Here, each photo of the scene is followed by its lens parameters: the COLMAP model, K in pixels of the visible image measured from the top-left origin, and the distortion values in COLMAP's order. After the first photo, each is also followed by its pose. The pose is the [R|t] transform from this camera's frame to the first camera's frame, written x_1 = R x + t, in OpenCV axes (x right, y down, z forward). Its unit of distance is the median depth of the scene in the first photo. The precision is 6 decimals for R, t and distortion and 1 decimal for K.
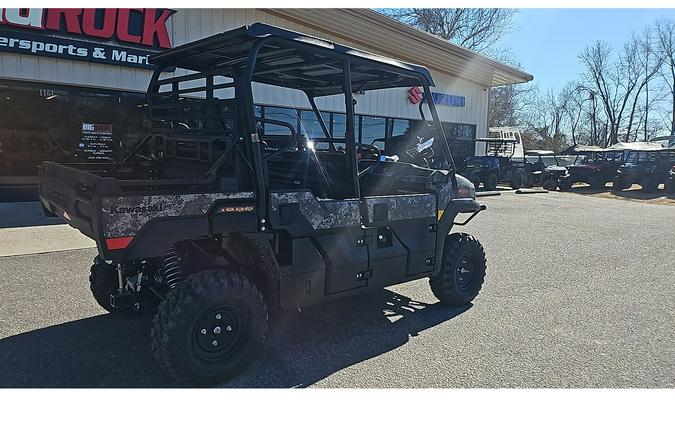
lens RADIAL K [[484.5, 0, 344.2], [0, 484.5, 179.5], [0, 0, 1]] dist [0.024357, -0.009892]
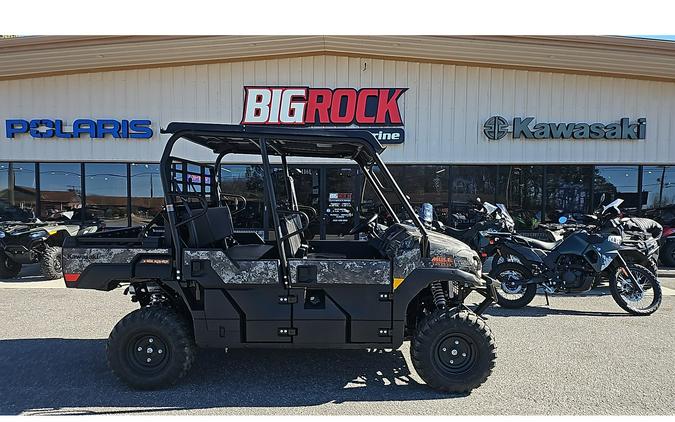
lens RADIAL K [[479.9, 0, 334.8], [0, 479.9, 211.9], [0, 0, 1]] dist [0.048792, -0.054507]
pose [[0.747866, -0.013442, -0.663713, 0.916145], [-0.025862, 0.998446, -0.049362, -0.019920], [0.663345, 0.054081, 0.746357, 0.282993]]
